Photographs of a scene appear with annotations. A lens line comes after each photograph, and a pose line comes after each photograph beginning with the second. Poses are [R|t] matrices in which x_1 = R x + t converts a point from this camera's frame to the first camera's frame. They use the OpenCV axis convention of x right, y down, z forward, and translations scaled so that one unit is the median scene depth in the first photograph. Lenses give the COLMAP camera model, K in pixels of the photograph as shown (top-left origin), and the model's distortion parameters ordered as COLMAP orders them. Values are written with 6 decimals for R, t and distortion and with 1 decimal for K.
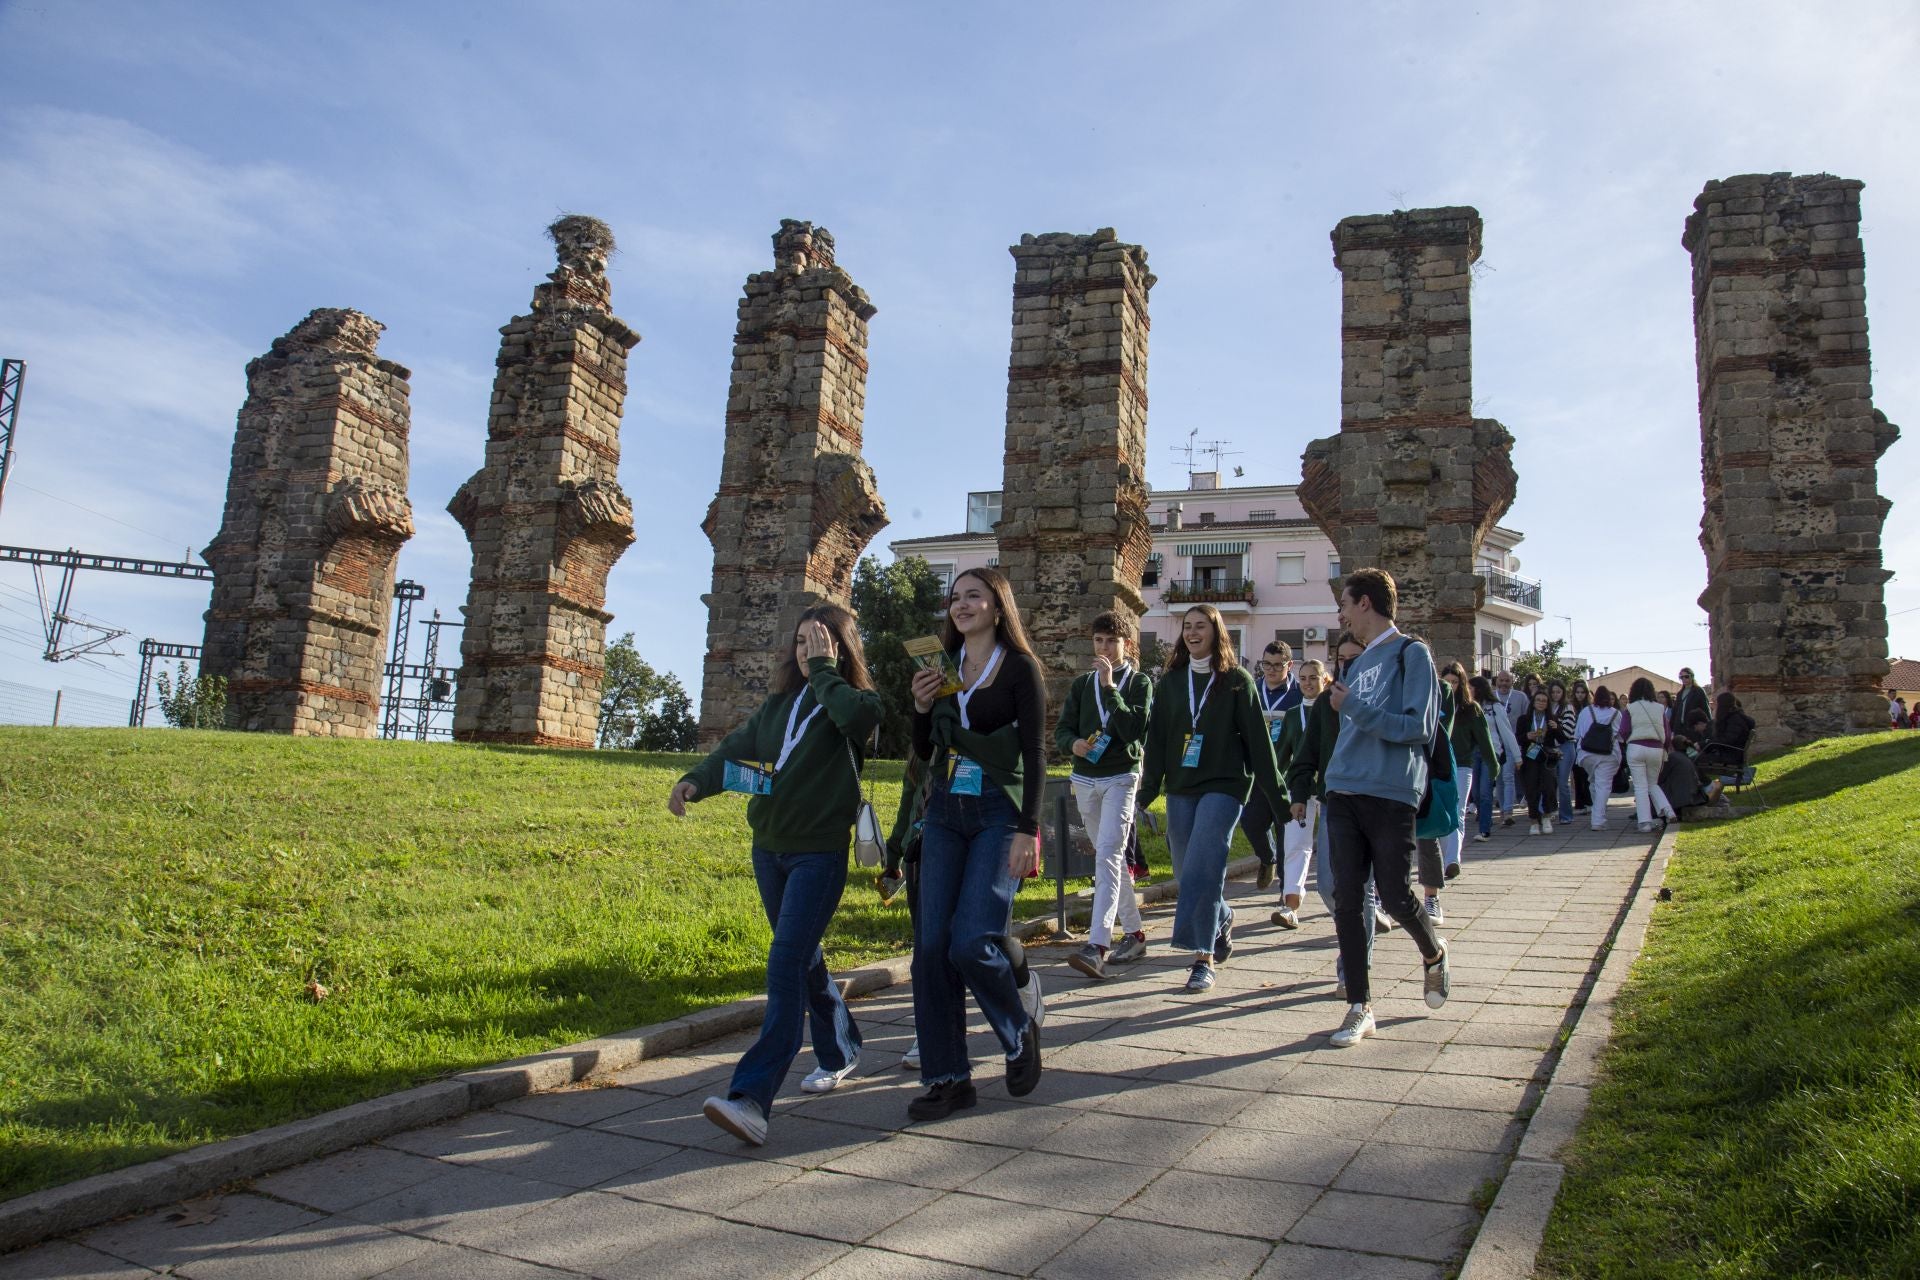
lens RADIAL K [[1379.7, 0, 965.5], [0, 1379.7, 648.4], [0, 0, 1]] dist [-0.117440, 0.087585]
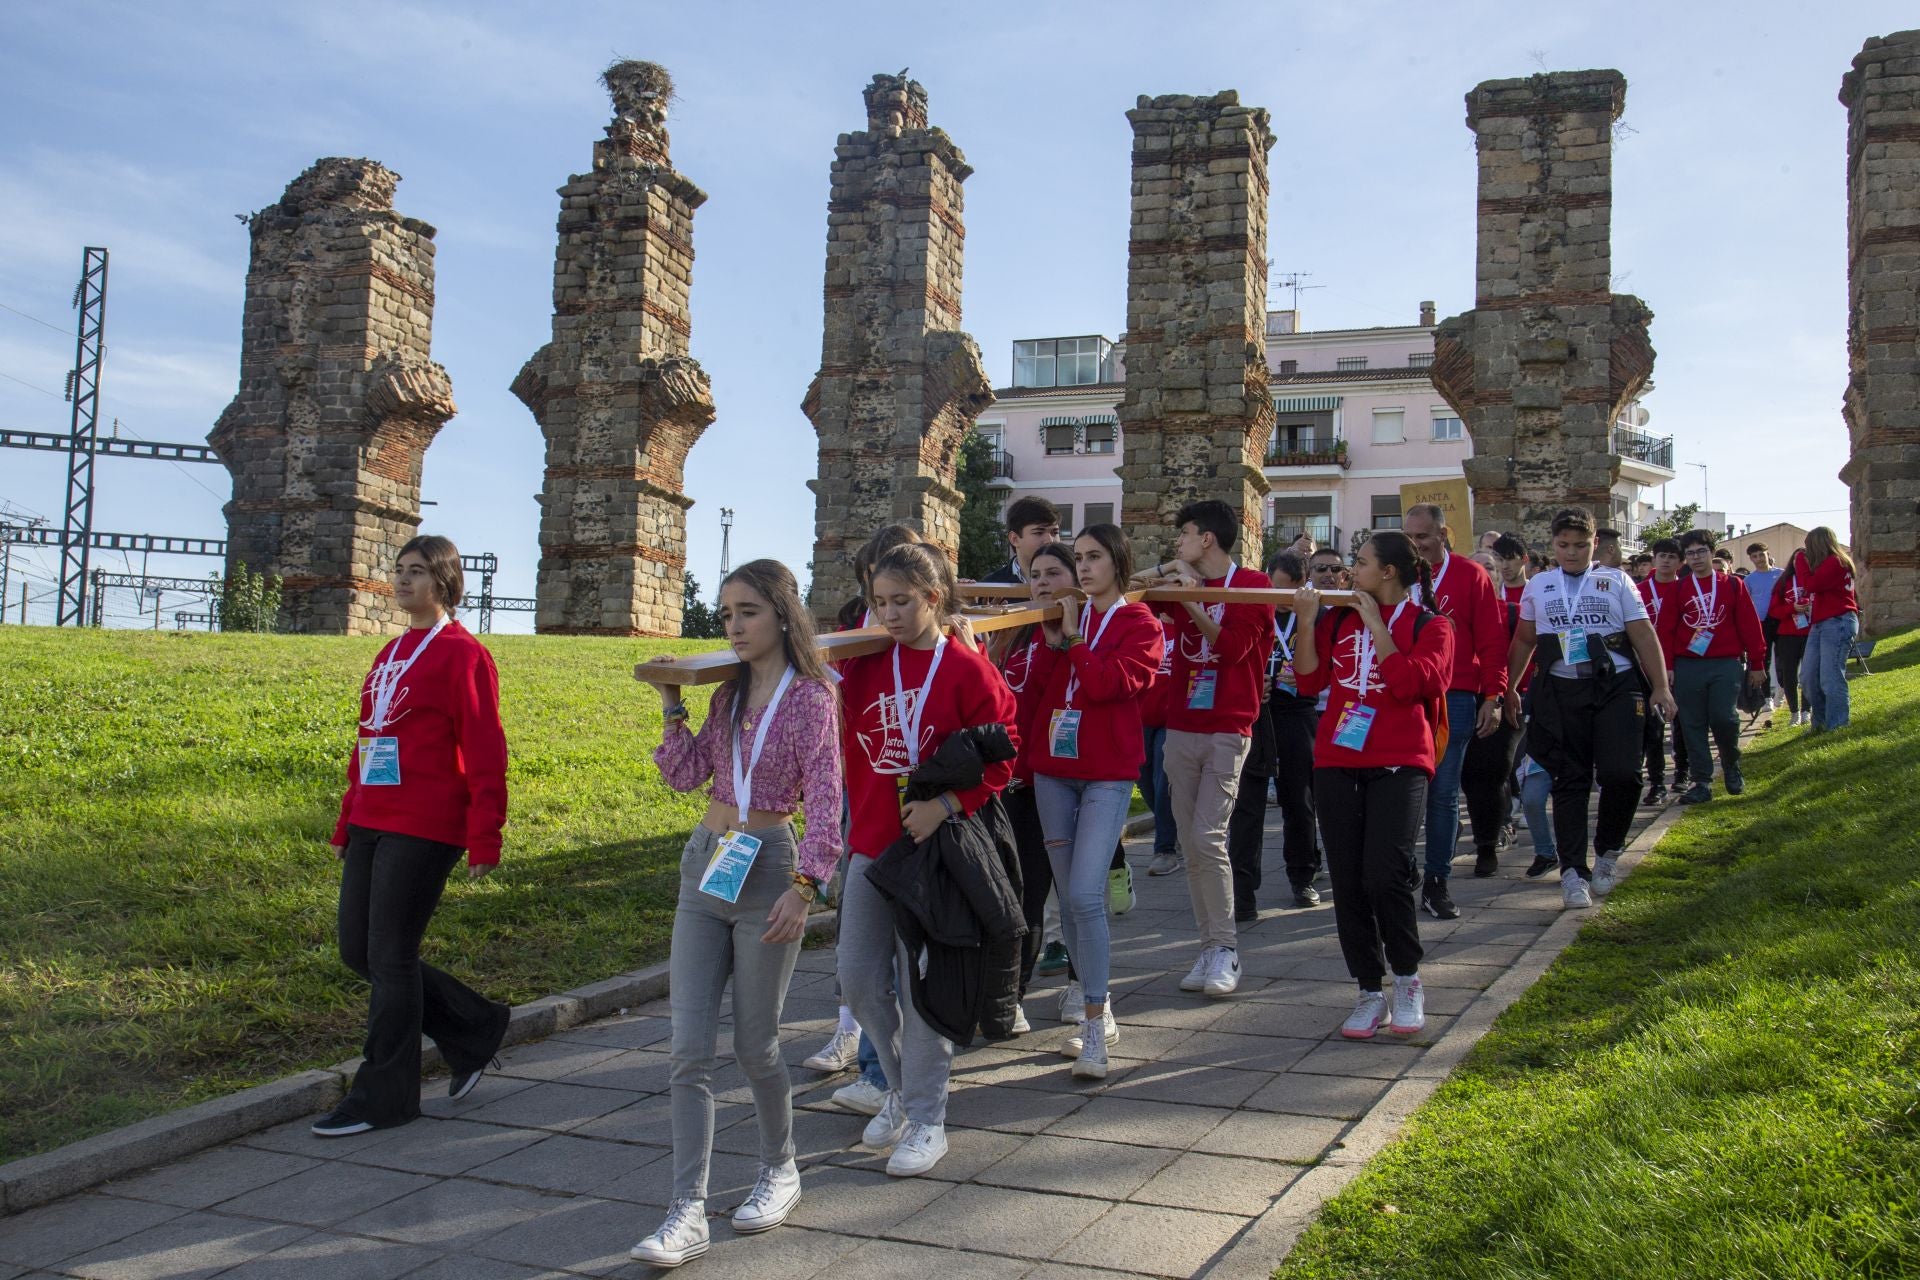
lens RADIAL K [[1767.0, 0, 968.1], [0, 1767.0, 651.4], [0, 0, 1]] dist [-0.040805, 0.114746]
pose [[0.999526, -0.018856, 0.024344, -0.112148], [0.016756, 0.996343, 0.083785, -0.021682], [-0.025835, -0.083337, 0.996186, -0.248013]]
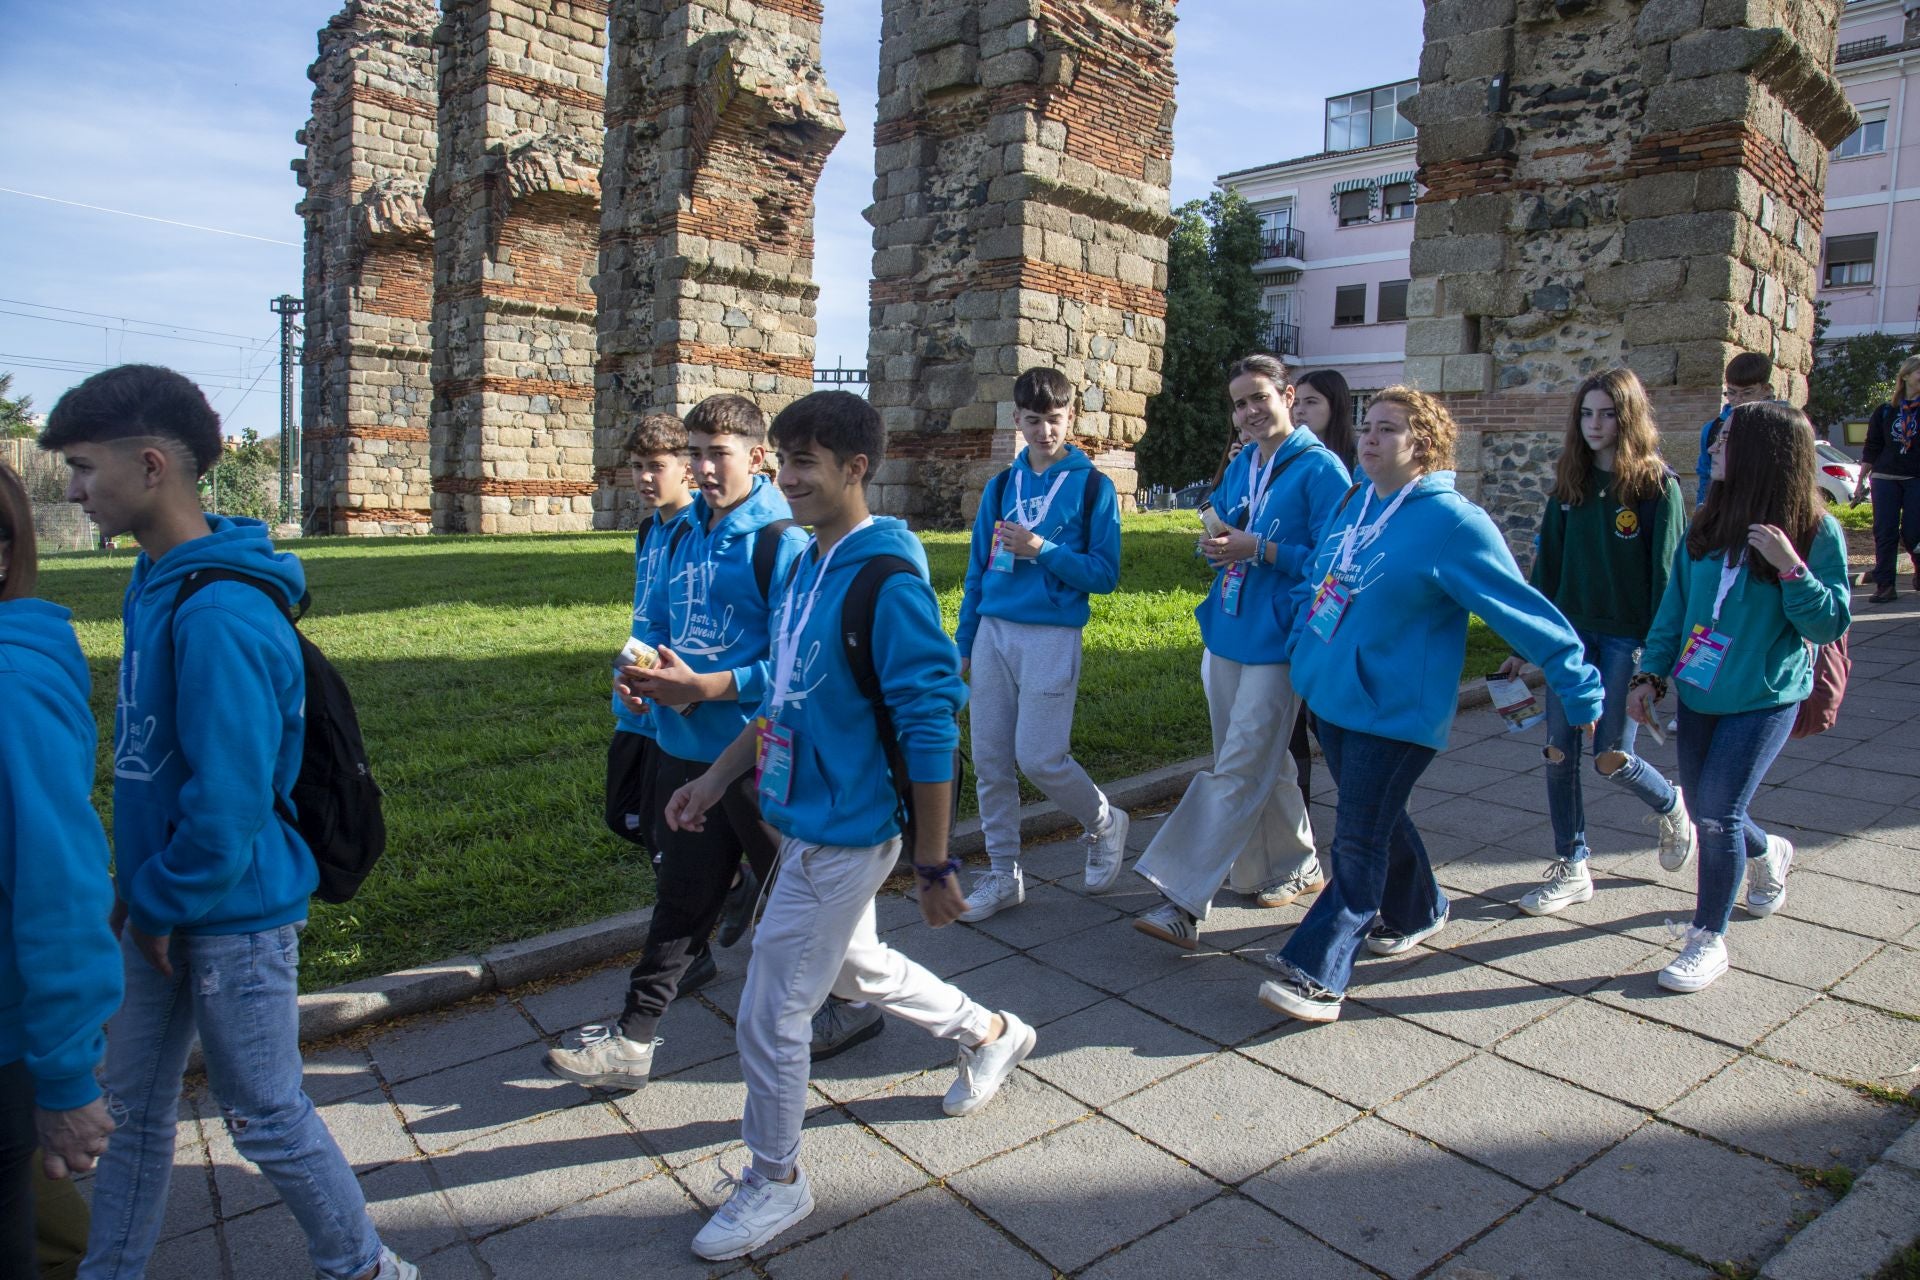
lens RADIAL K [[1299.2, 0, 961.4], [0, 1299.2, 647.1], [0, 0, 1]] dist [-0.131541, 0.070983]
pose [[0.890815, 0.029689, -0.453394, 0.280819], [0.082311, 0.970808, 0.225292, 0.013296], [0.446848, -0.238013, 0.862367, 0.477263]]
